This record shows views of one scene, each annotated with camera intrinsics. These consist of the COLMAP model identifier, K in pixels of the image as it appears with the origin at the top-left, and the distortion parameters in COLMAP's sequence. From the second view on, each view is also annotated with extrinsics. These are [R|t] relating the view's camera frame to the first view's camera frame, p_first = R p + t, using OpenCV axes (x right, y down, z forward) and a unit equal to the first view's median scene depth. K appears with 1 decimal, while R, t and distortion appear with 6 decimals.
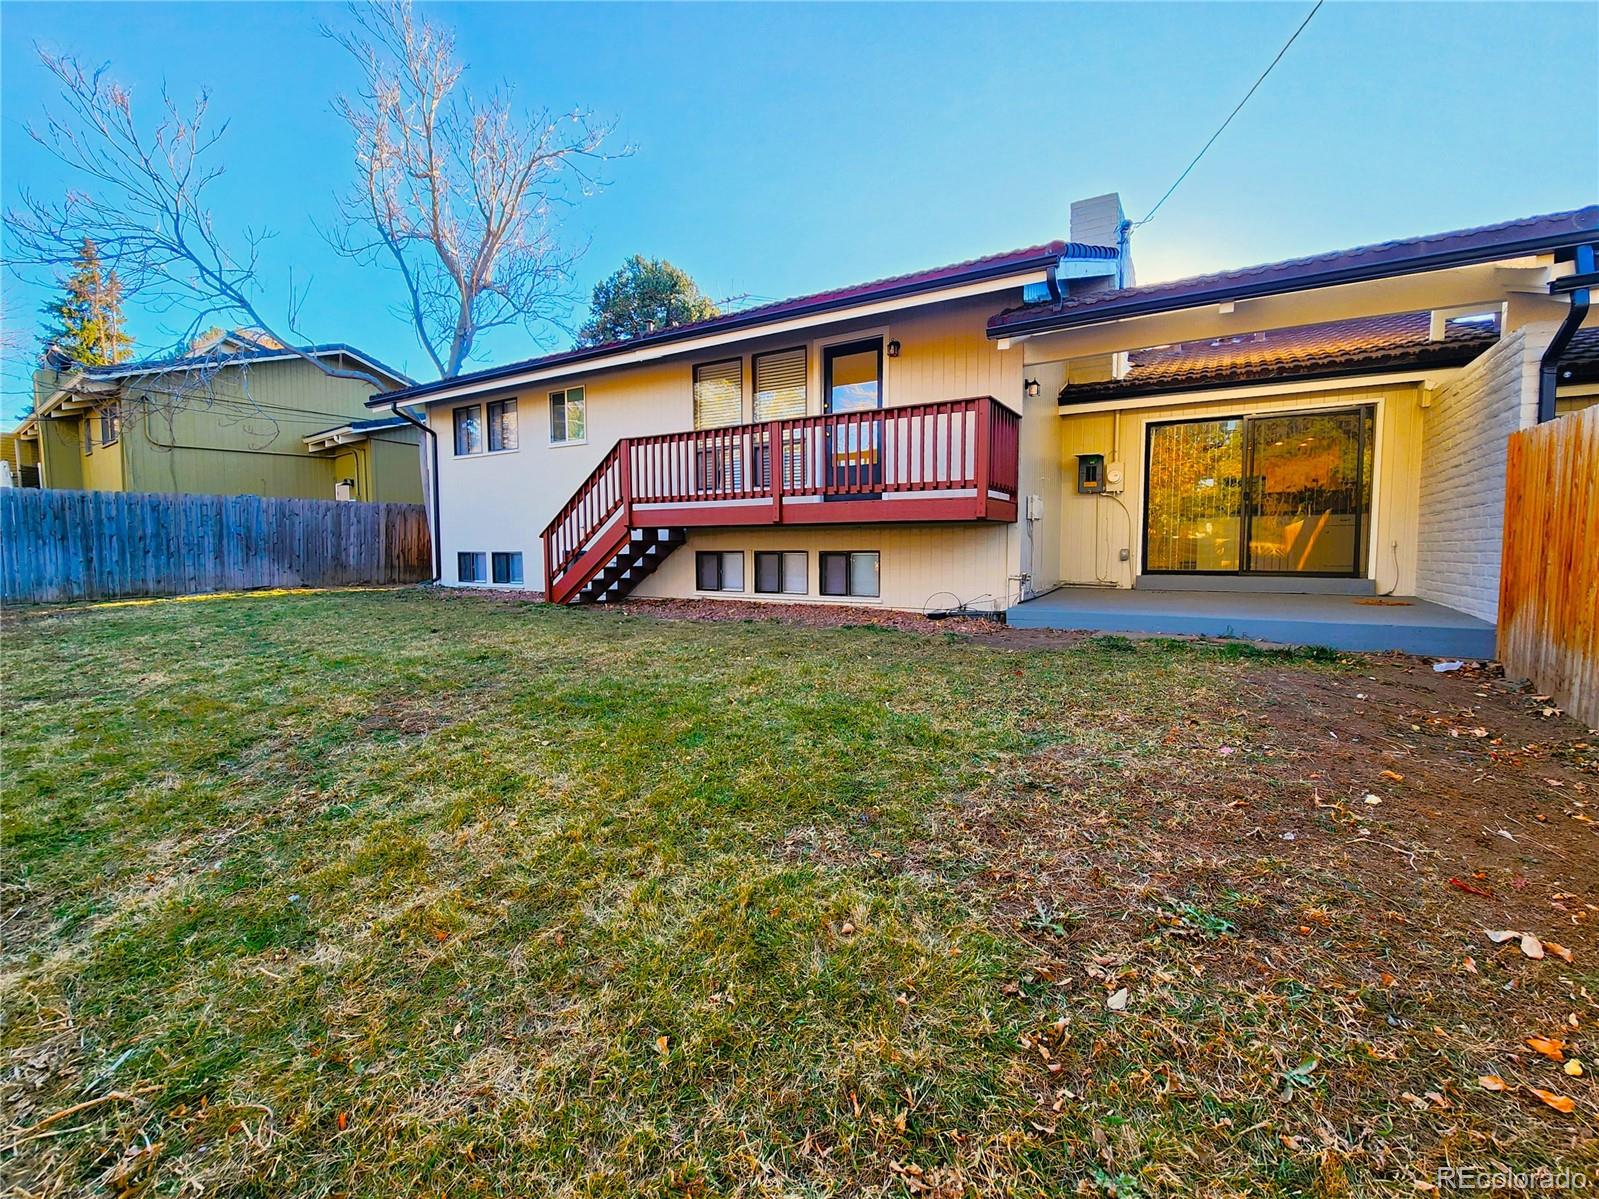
lens RADIAL K [[658.4, 0, 802.7], [0, 658.4, 597.5], [0, 0, 1]] dist [-0.008976, -0.000331]
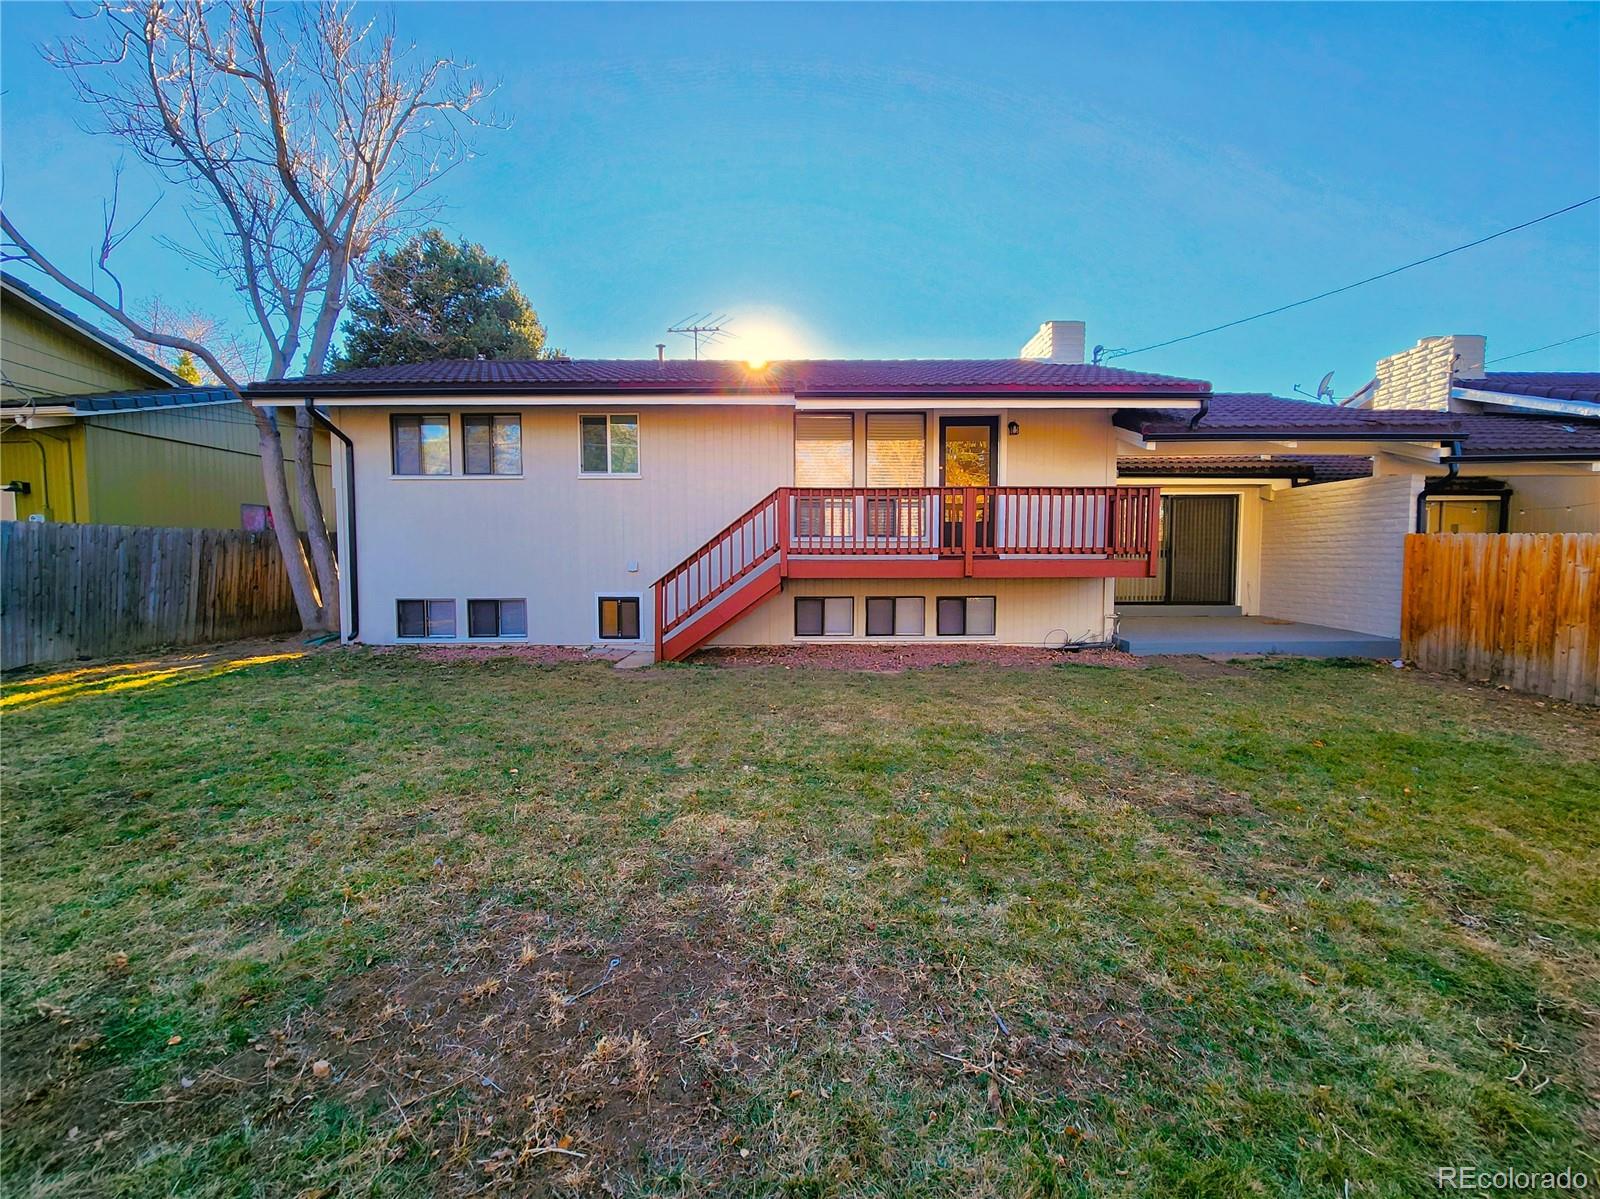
lens RADIAL K [[648.1, 0, 801.1], [0, 648.1, 593.3], [0, 0, 1]] dist [-0.007564, -0.000099]
pose [[0.864282, -0.027928, 0.502231, -0.639555], [0.038864, 0.999180, -0.011319, -0.063878], [-0.501503, 0.029301, 0.864660, 0.147629]]
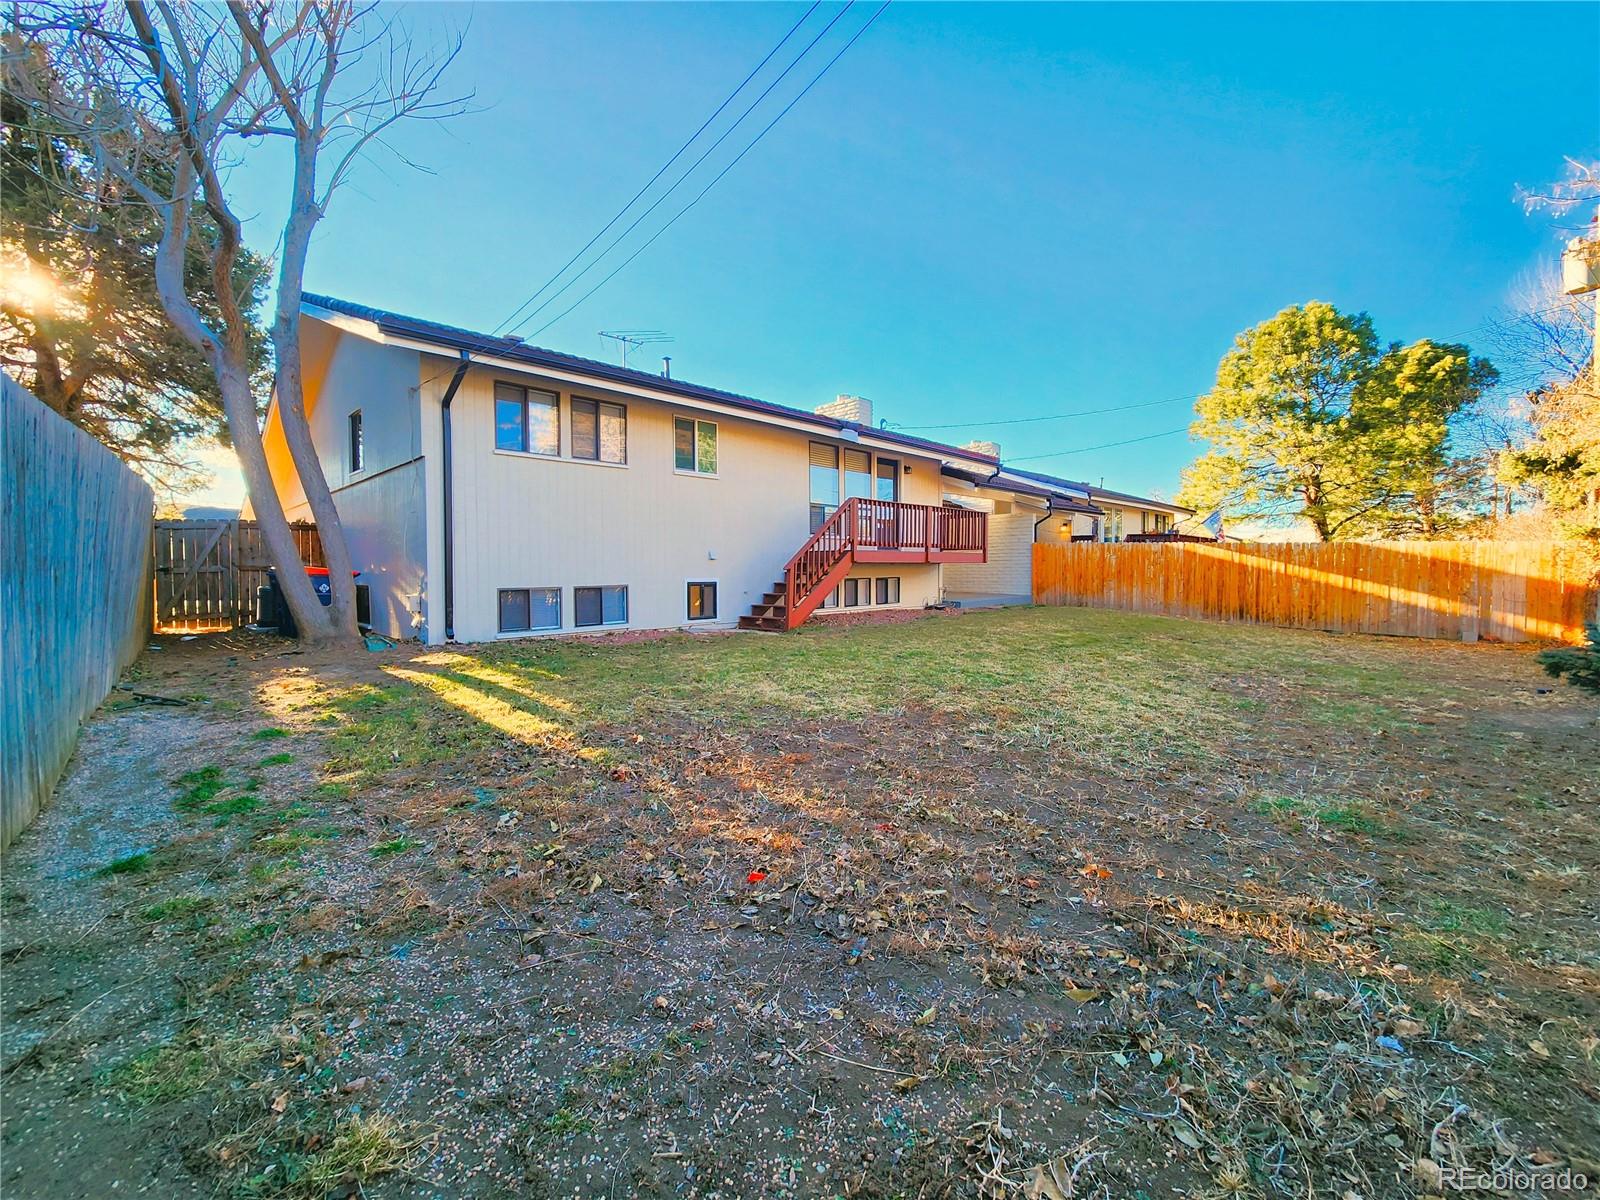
lens RADIAL K [[648.1, 0, 801.1], [0, 648.1, 593.8], [0, 0, 1]] dist [-0.007564, -0.000099]
pose [[0.251446, -0.038123, 0.967120, -1.410959], [0.081767, 0.996489, 0.018021, -0.066301], [-0.964411, 0.074547, 0.253680, 0.684368]]
